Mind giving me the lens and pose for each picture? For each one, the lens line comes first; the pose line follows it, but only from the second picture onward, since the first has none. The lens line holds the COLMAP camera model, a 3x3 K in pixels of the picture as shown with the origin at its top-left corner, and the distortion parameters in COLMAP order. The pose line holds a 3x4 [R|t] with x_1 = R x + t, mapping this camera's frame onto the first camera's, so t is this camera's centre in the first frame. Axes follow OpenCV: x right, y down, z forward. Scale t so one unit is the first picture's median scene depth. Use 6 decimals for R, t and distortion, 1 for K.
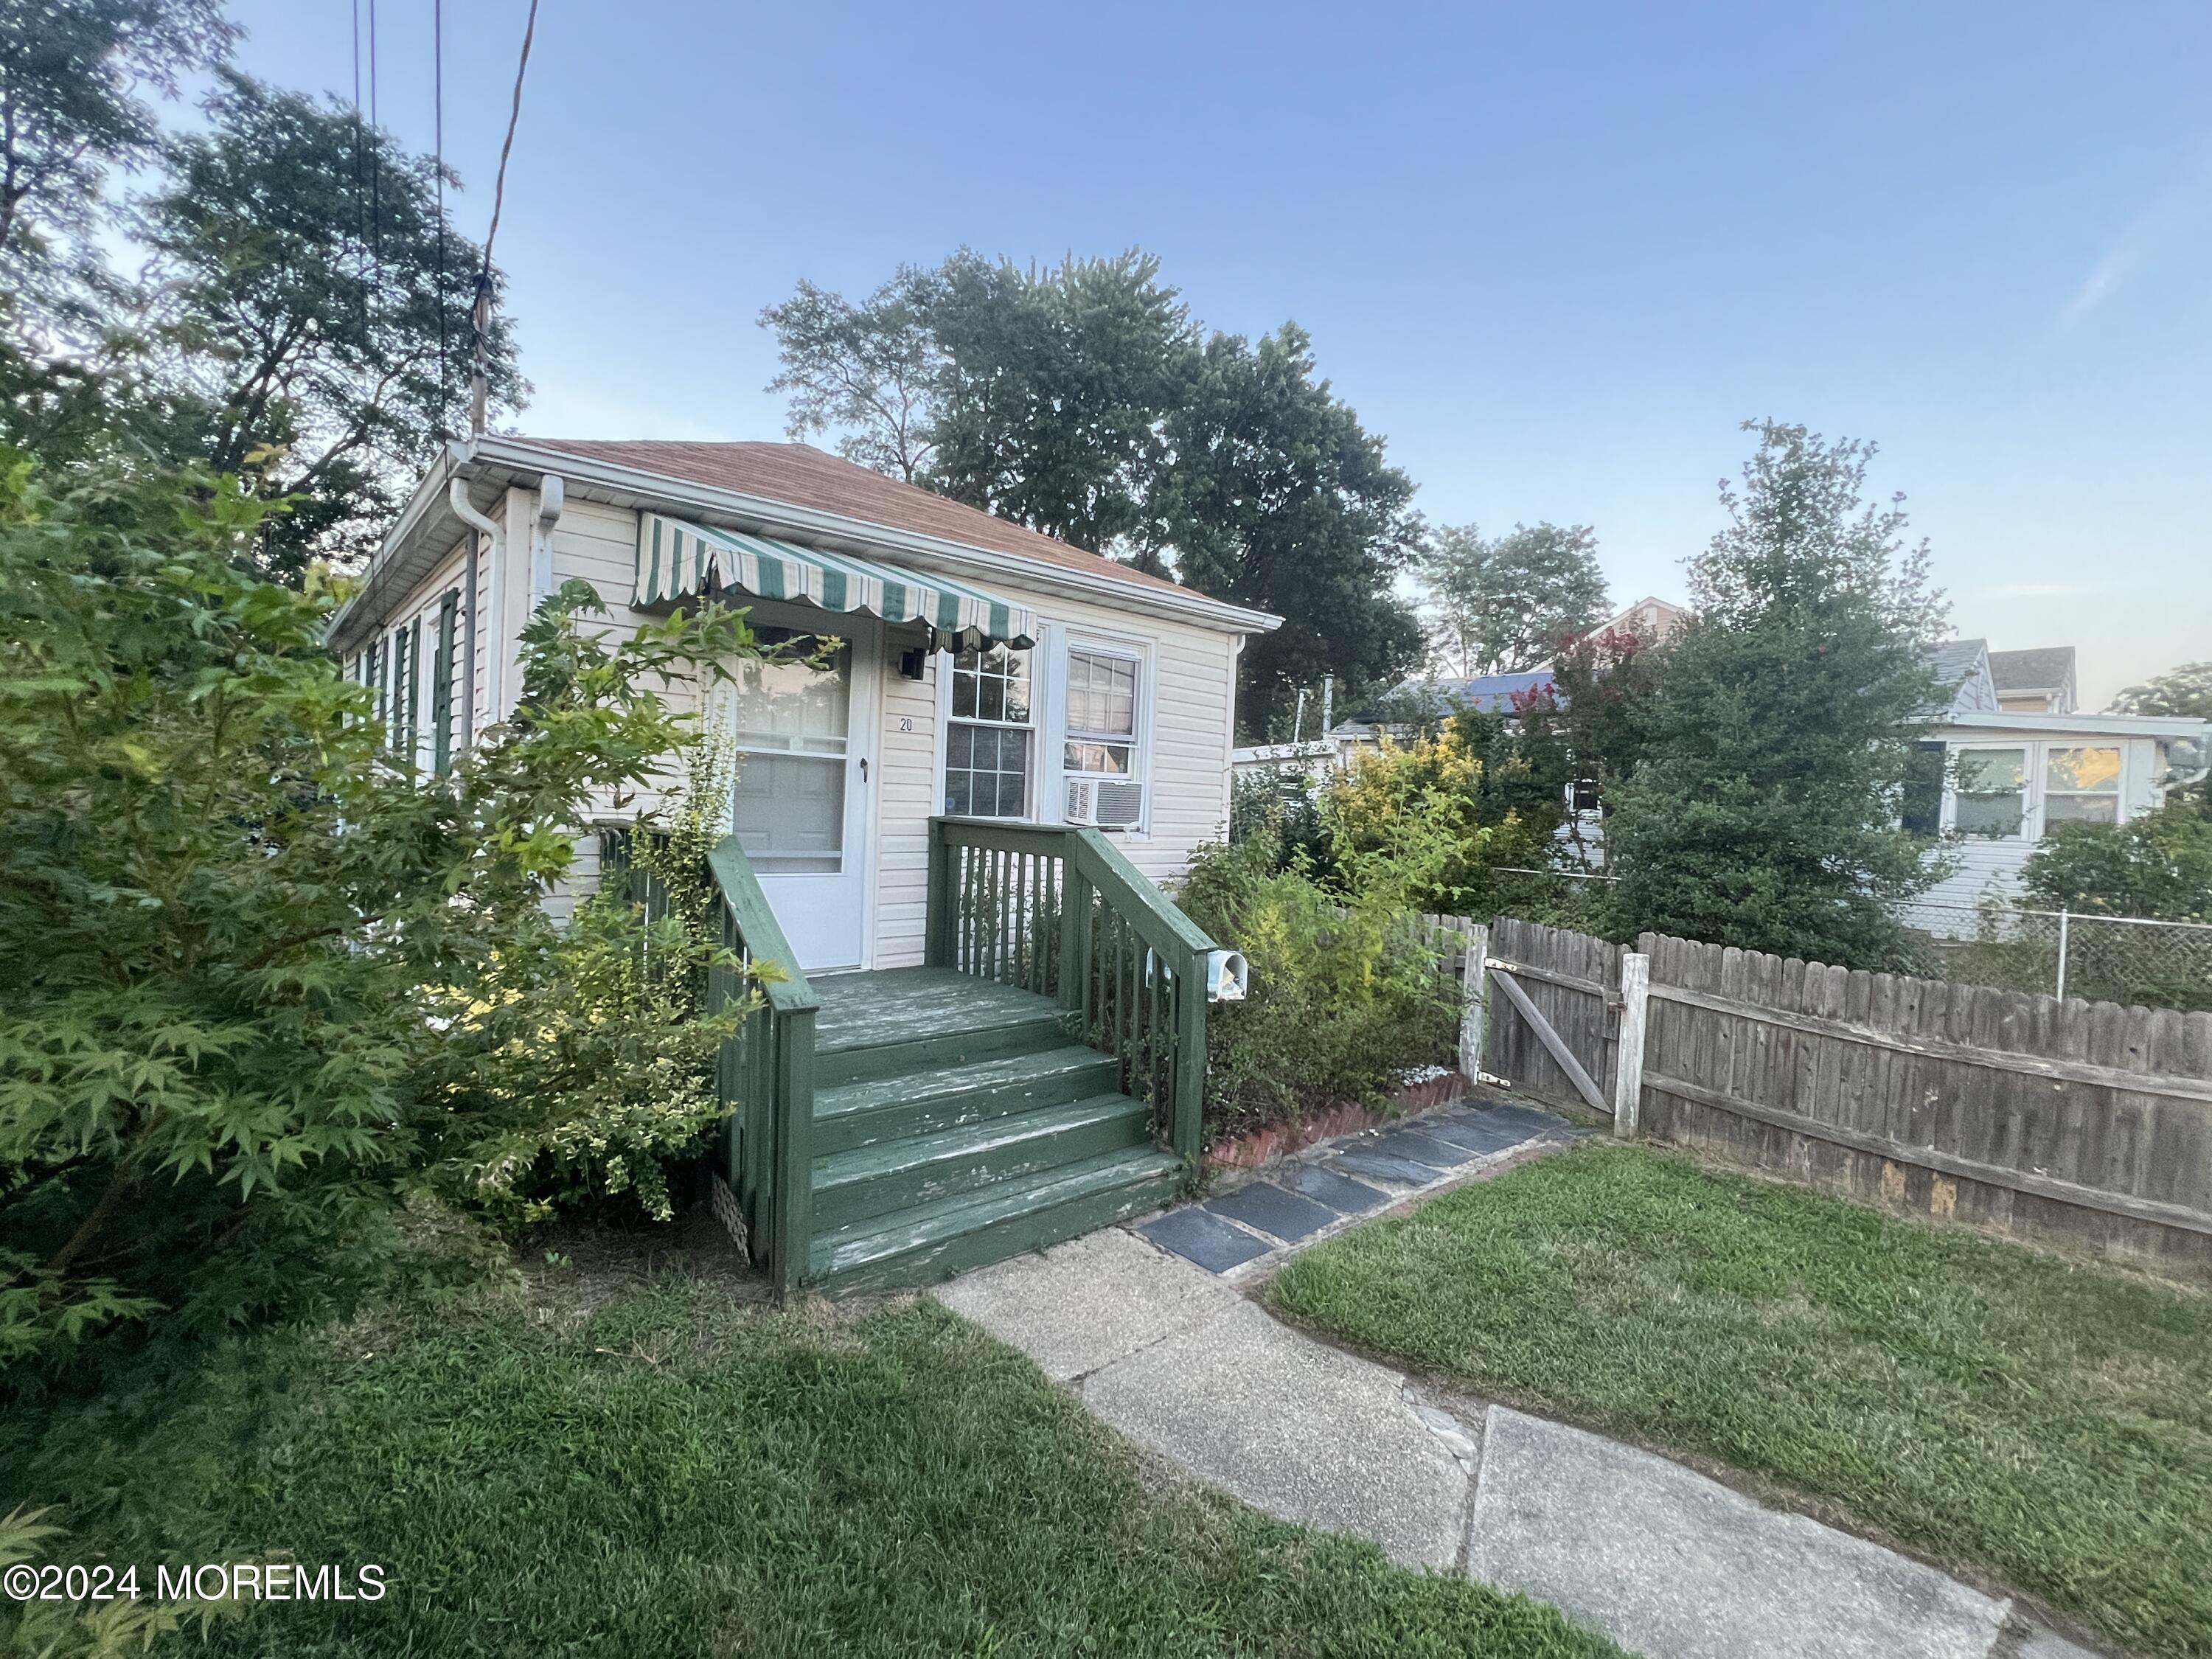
lens RADIAL K [[963.2, 0, 1106.0], [0, 963.2, 829.5], [0, 0, 1]] dist [-0.001042, -0.000920]
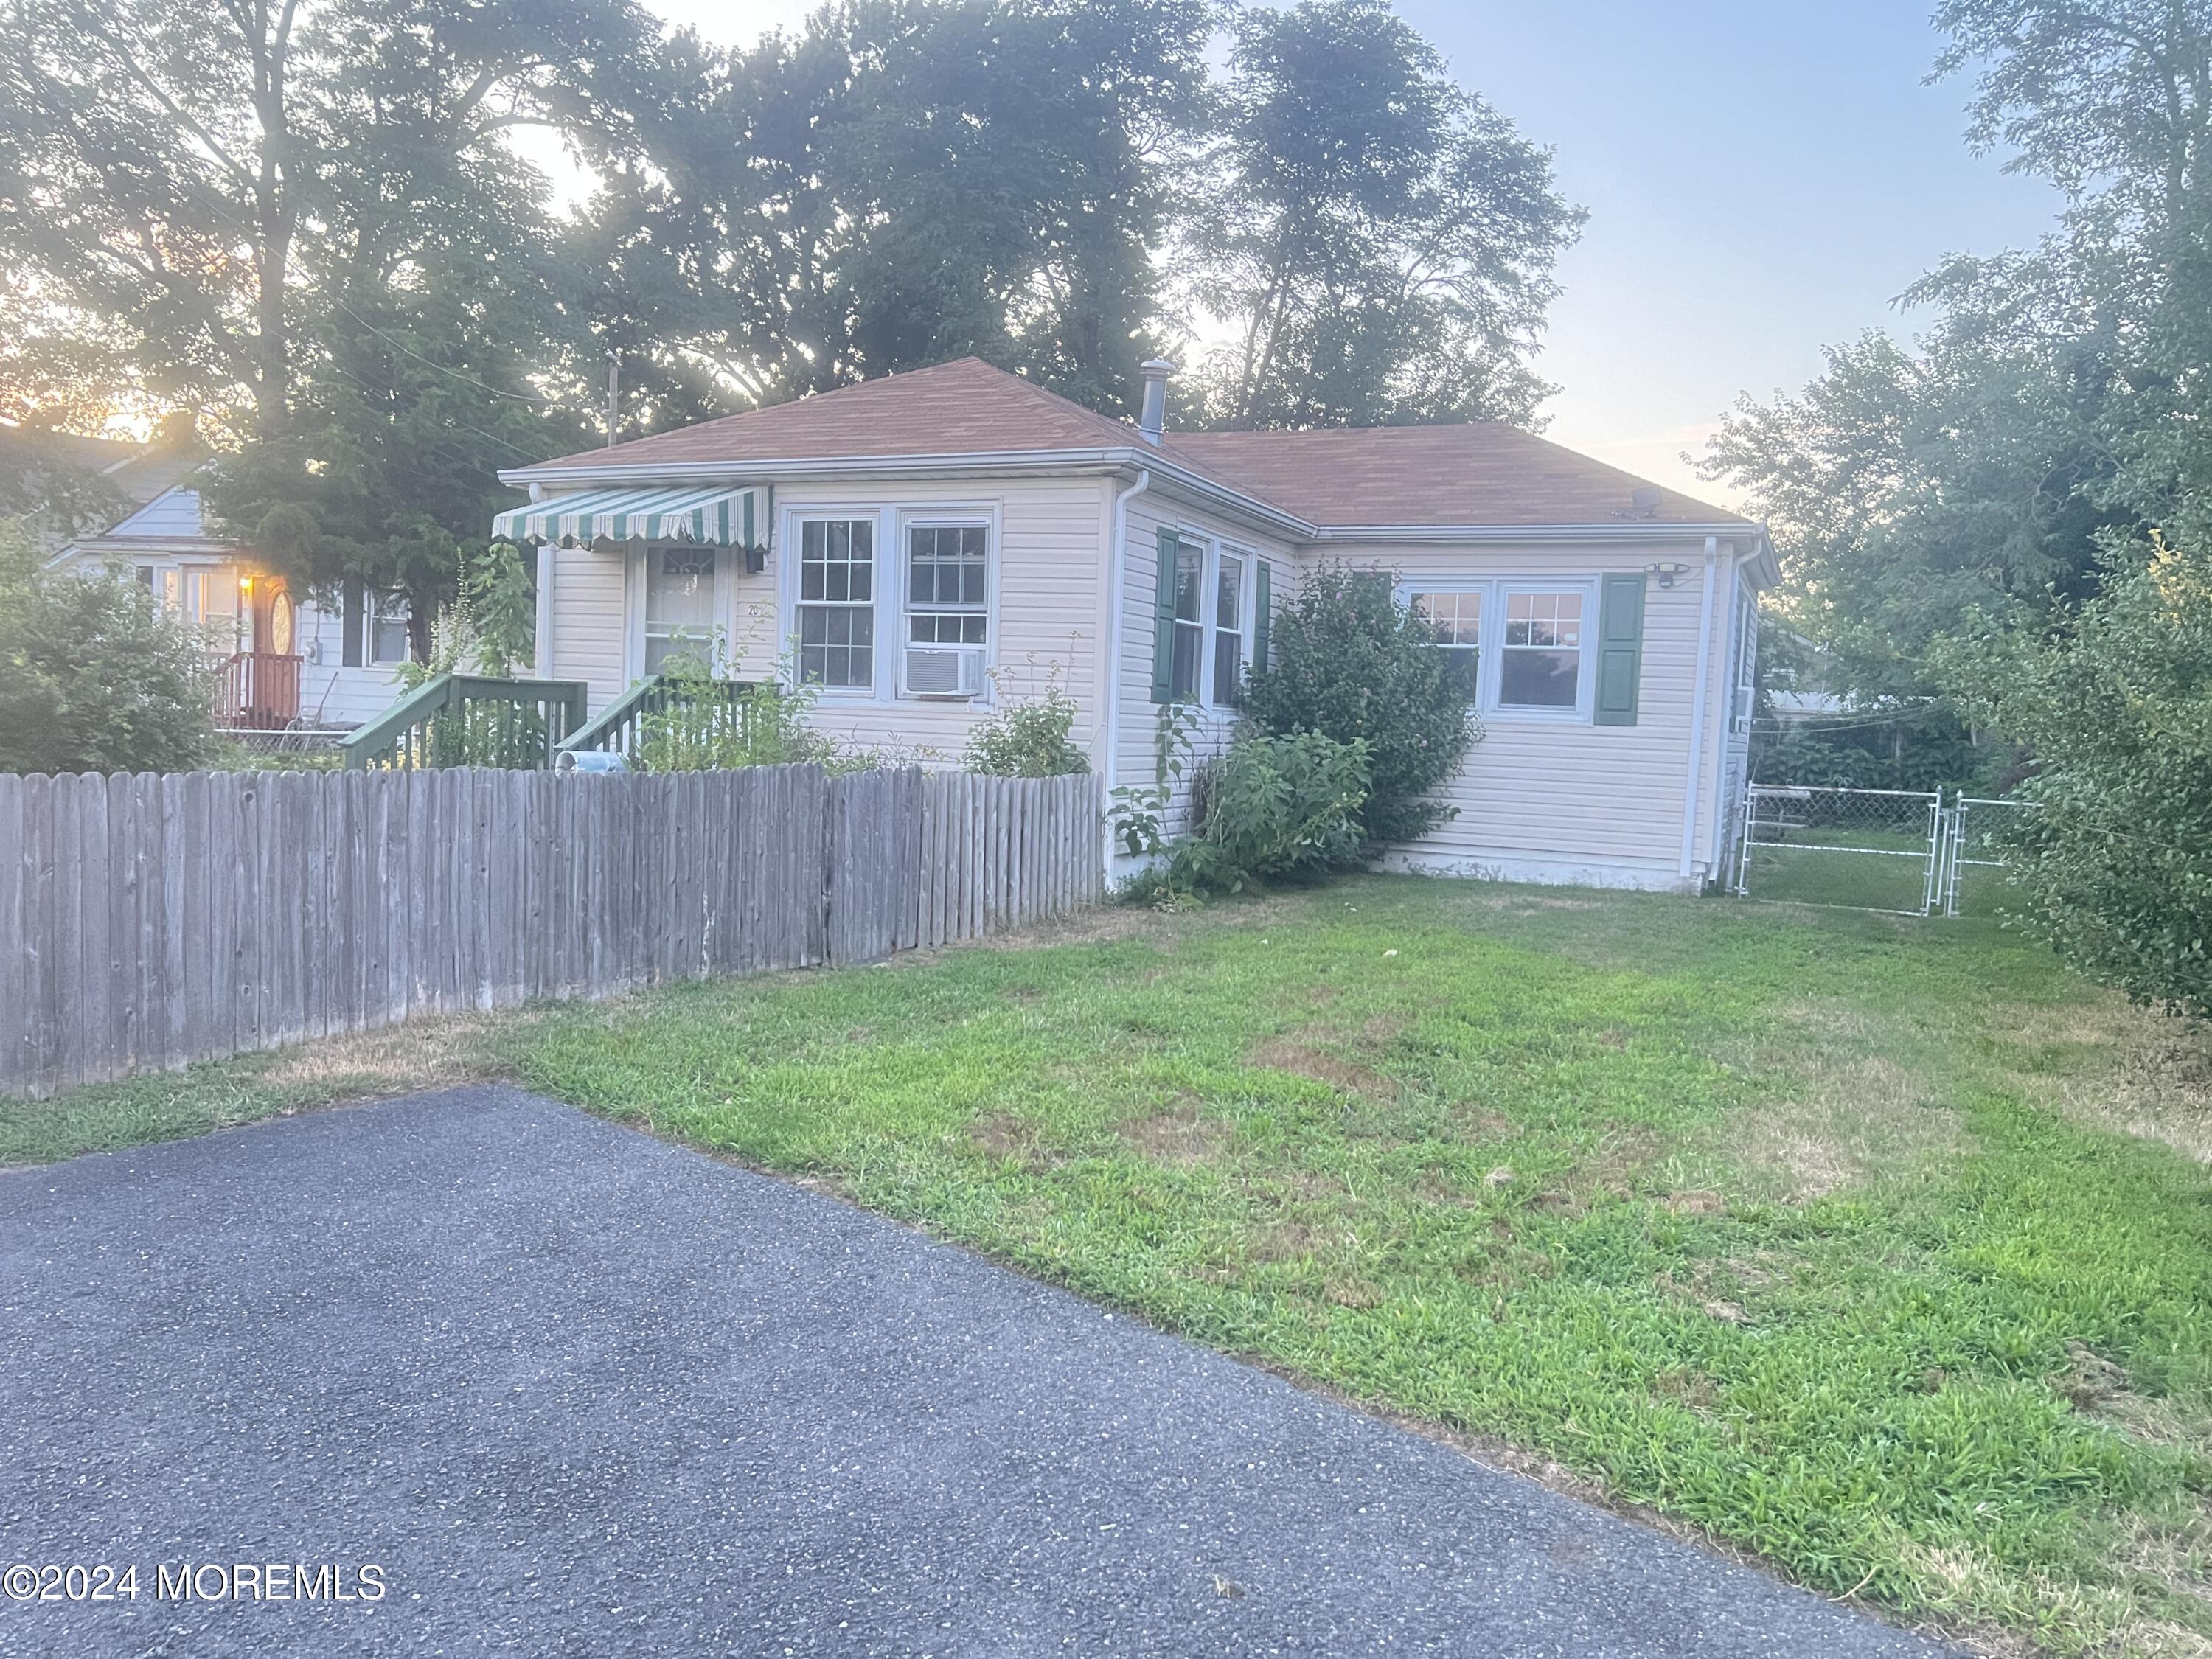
lens RADIAL K [[1642.6, 0, 1106.0], [0, 1642.6, 829.5], [0, 0, 1]] dist [0.039695, -0.005144]
pose [[0.428771, 0.034795, -0.902743, 2.167655], [-0.050716, 0.998609, 0.014402, 0.137155], [0.901988, 0.039609, 0.429940, 0.557352]]
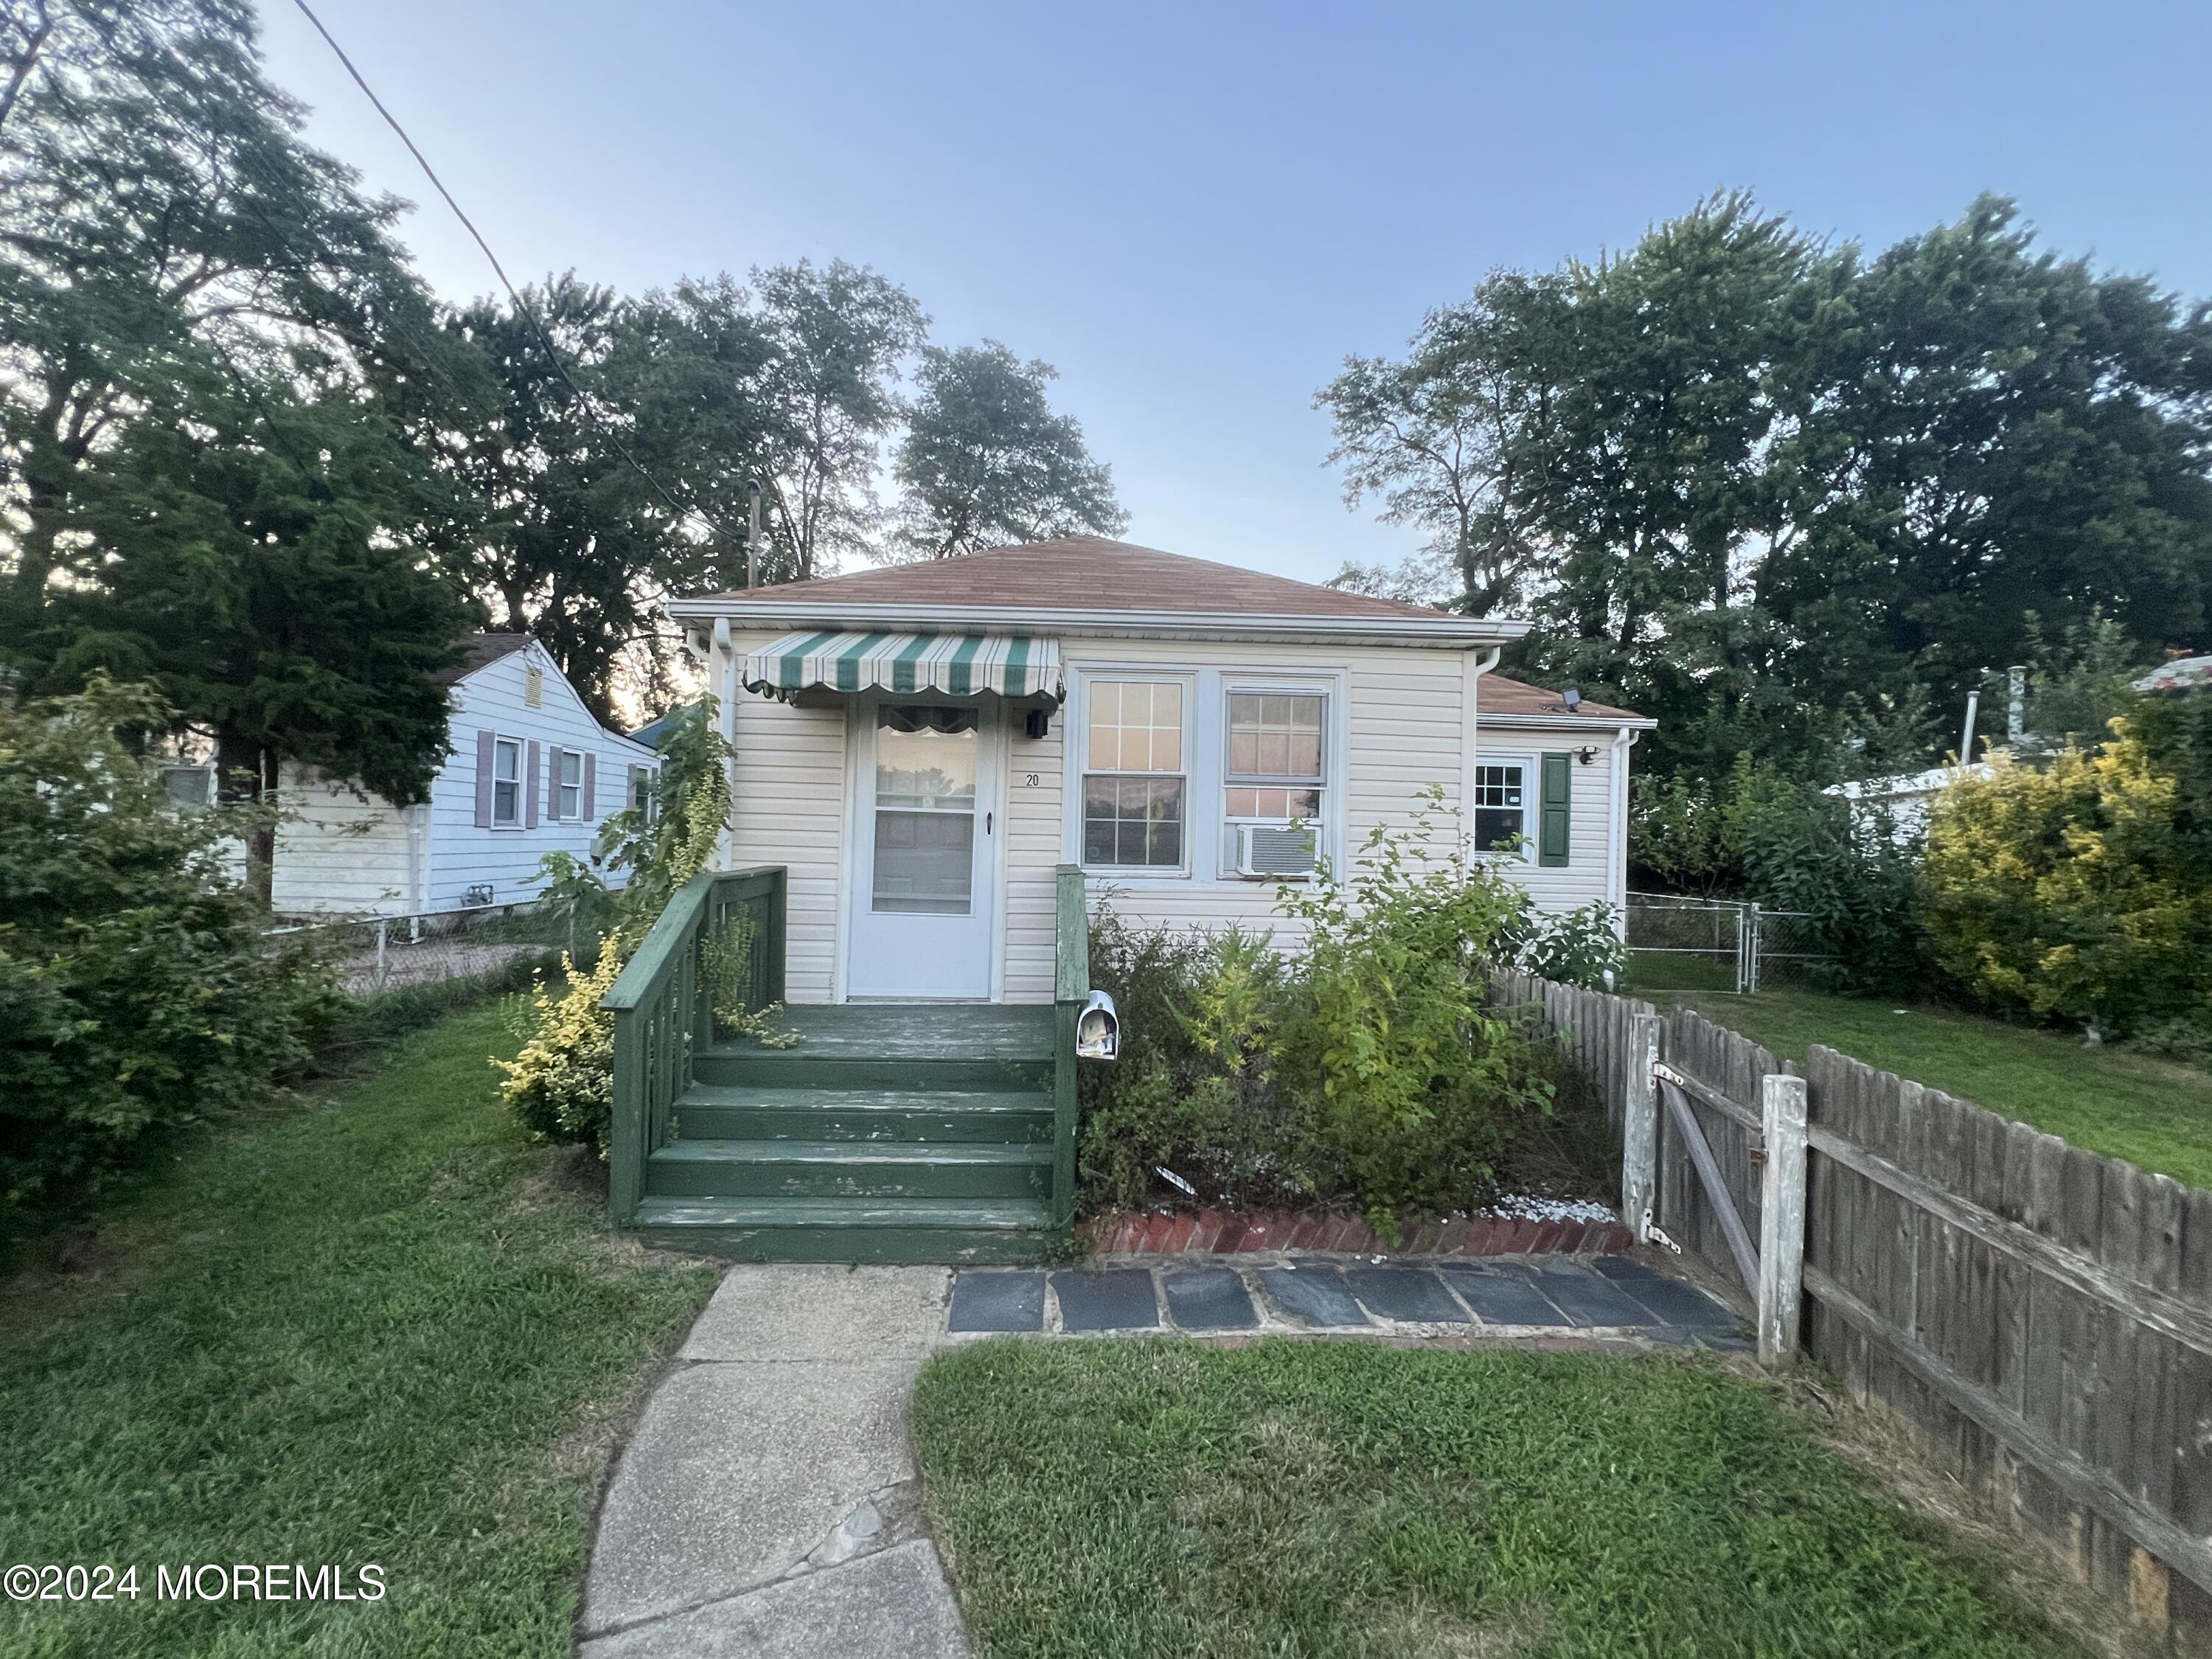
lens RADIAL K [[968.0, 0, 1106.0], [0, 968.0, 829.5], [0, 0, 1]] dist [0.000517, 0.000733]
pose [[0.789250, -0.024896, -0.613568, 0.591457], [-0.010228, 0.998506, -0.053672, 0.005477], [0.613987, 0.048636, 0.787816, 0.212442]]
